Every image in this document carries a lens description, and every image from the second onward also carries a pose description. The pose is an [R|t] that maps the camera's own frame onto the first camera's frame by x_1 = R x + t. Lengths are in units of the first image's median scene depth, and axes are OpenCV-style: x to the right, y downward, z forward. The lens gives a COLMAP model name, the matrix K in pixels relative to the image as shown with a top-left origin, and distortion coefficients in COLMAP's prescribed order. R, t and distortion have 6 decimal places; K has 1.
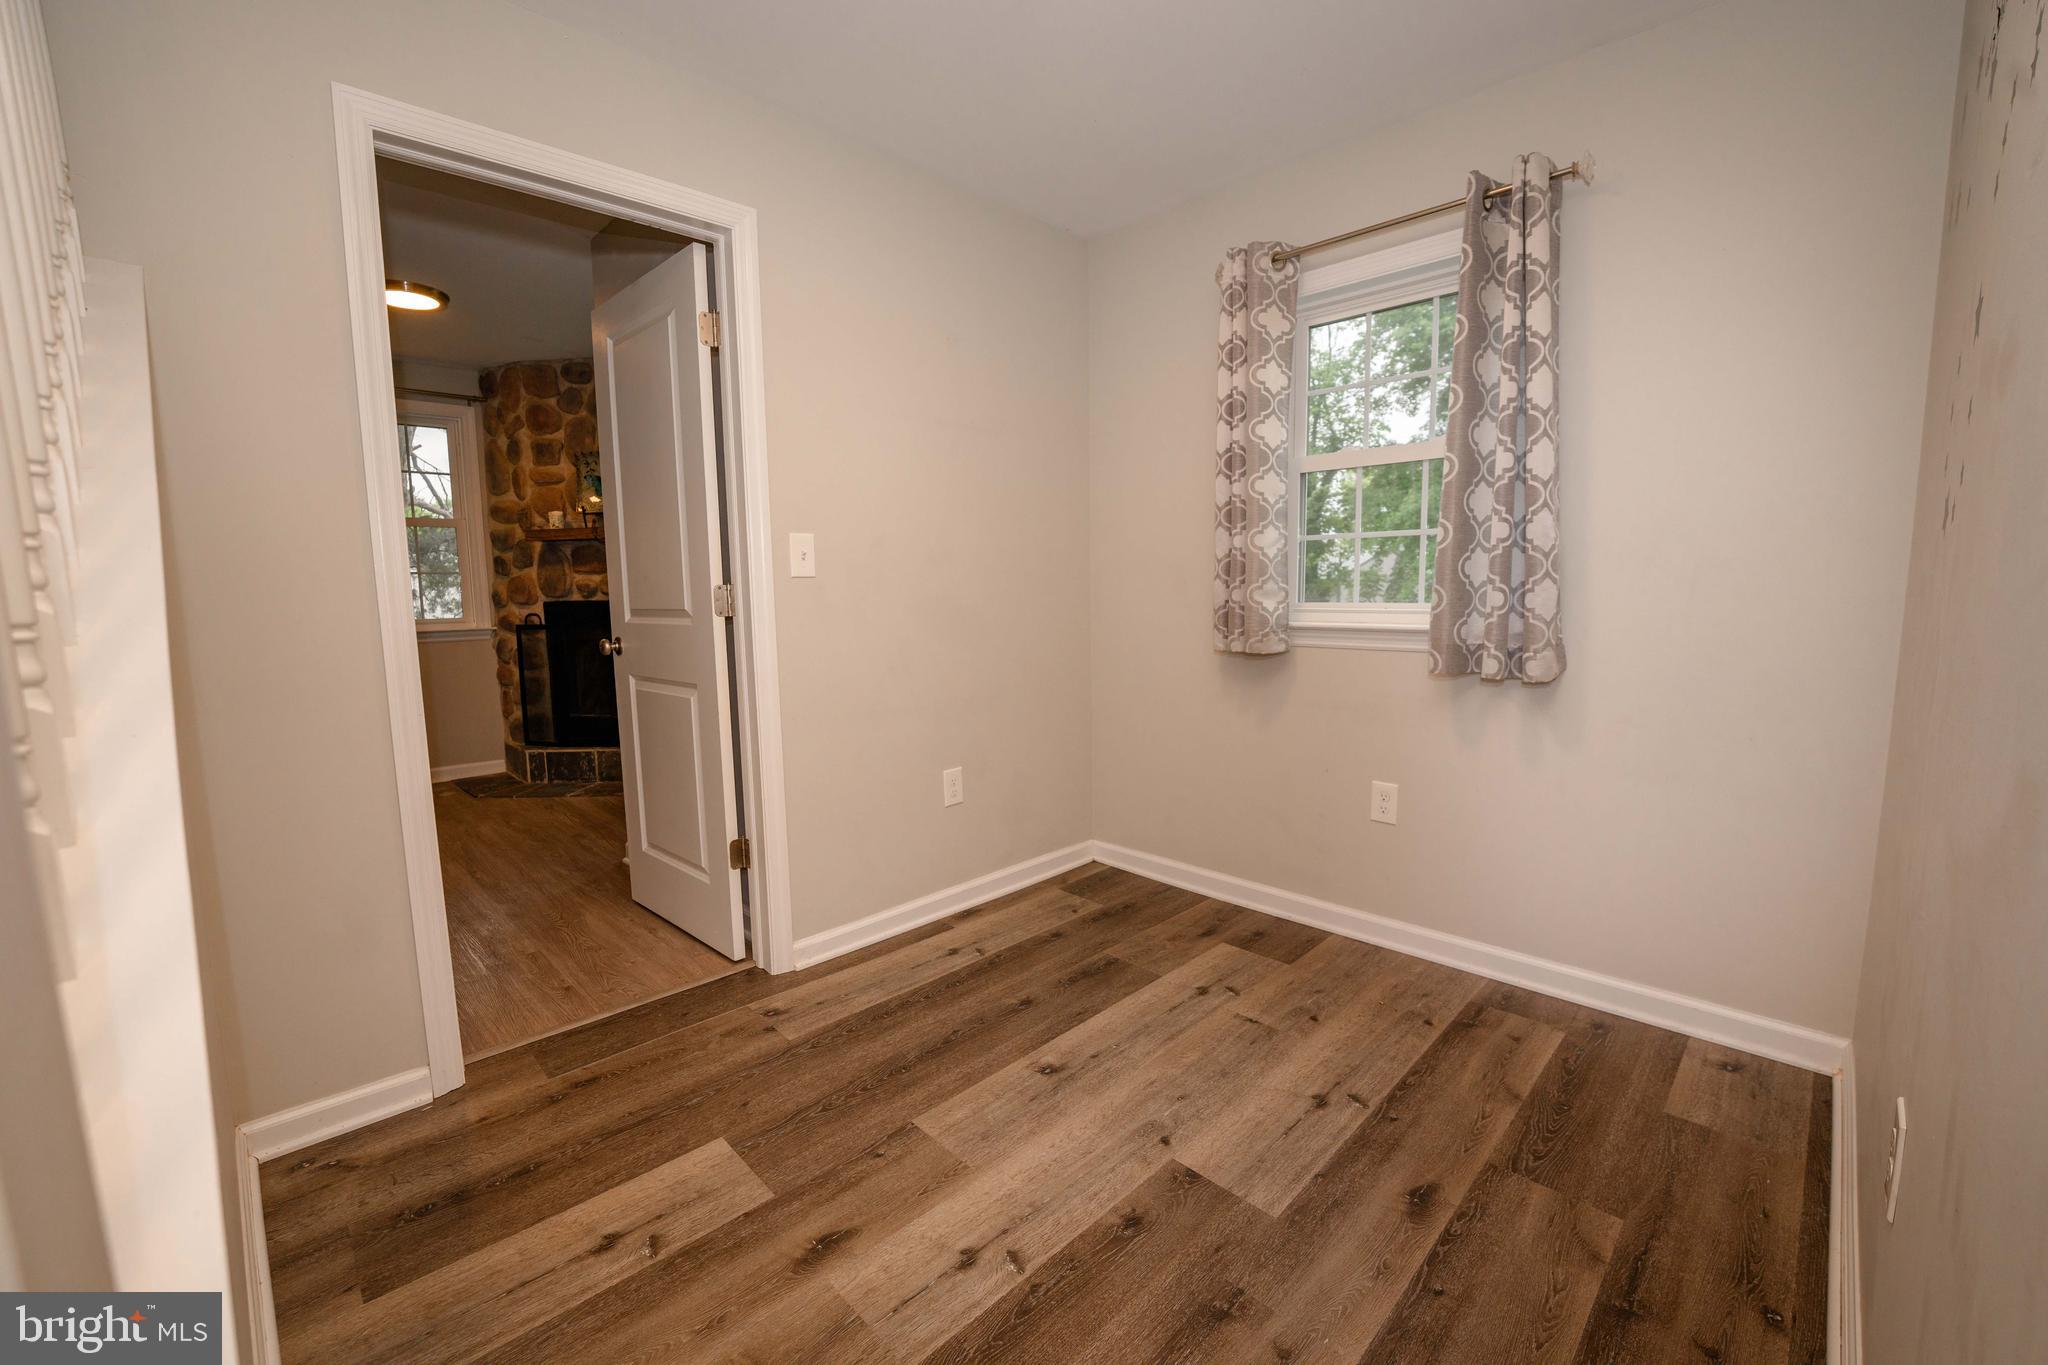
lens RADIAL K [[825.9, 0, 1018.0], [0, 825.9, 681.6], [0, 0, 1]] dist [-0.026754, 0.001013]
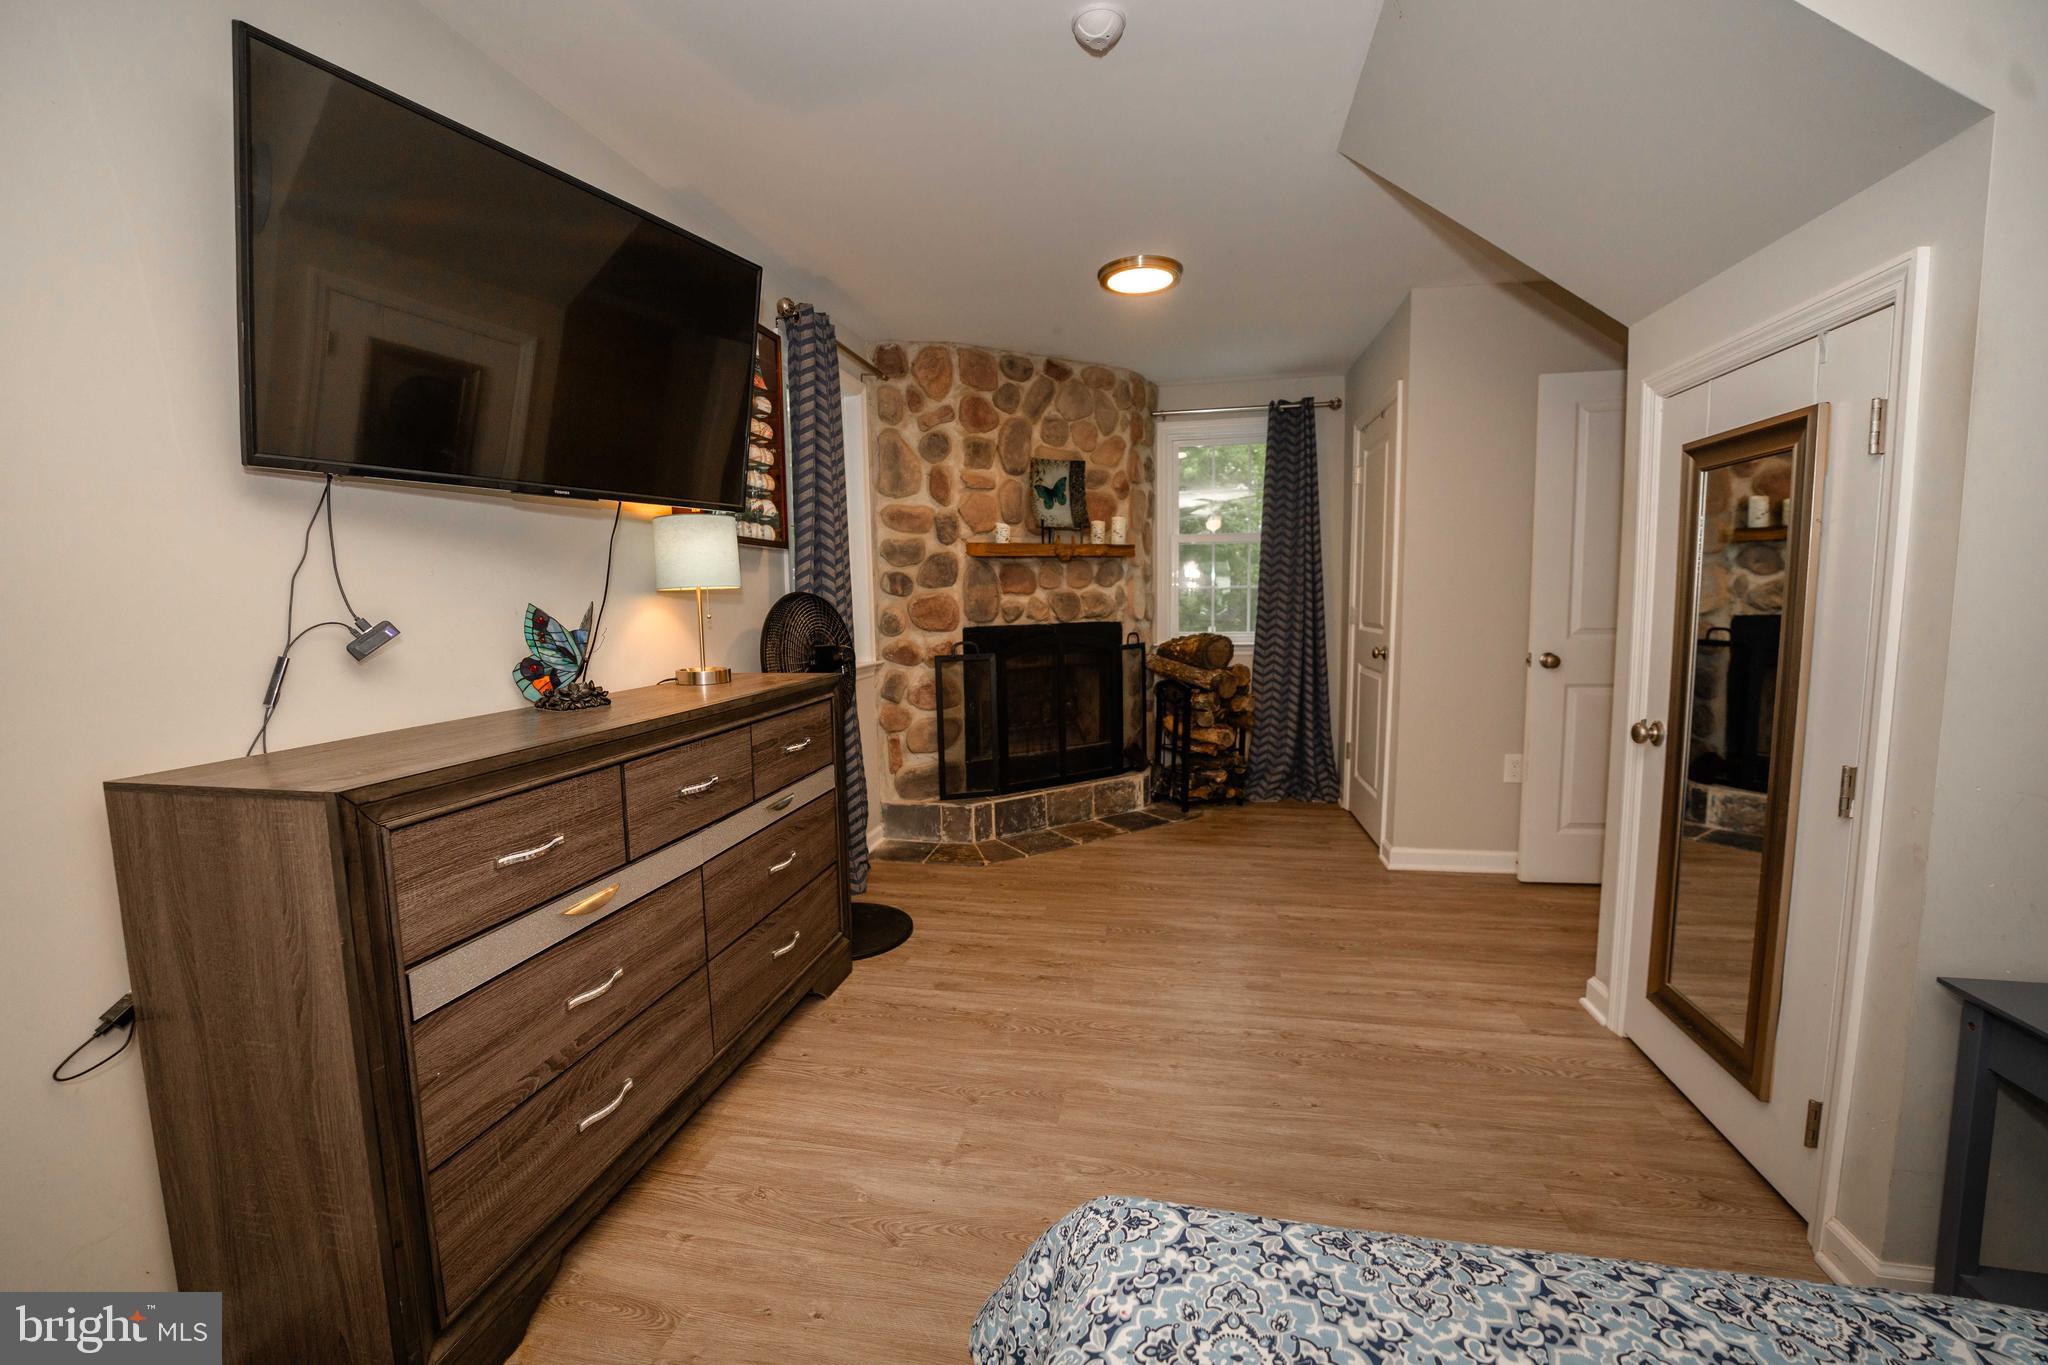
lens RADIAL K [[825.9, 0, 1018.0], [0, 825.9, 681.6], [0, 0, 1]] dist [-0.026754, 0.001013]
pose [[0.834973, -0.054227, 0.547612, -2.287193], [0.067388, 0.997719, -0.003953, -0.077662], [-0.546148, 0.040203, 0.836723, 0.584997]]
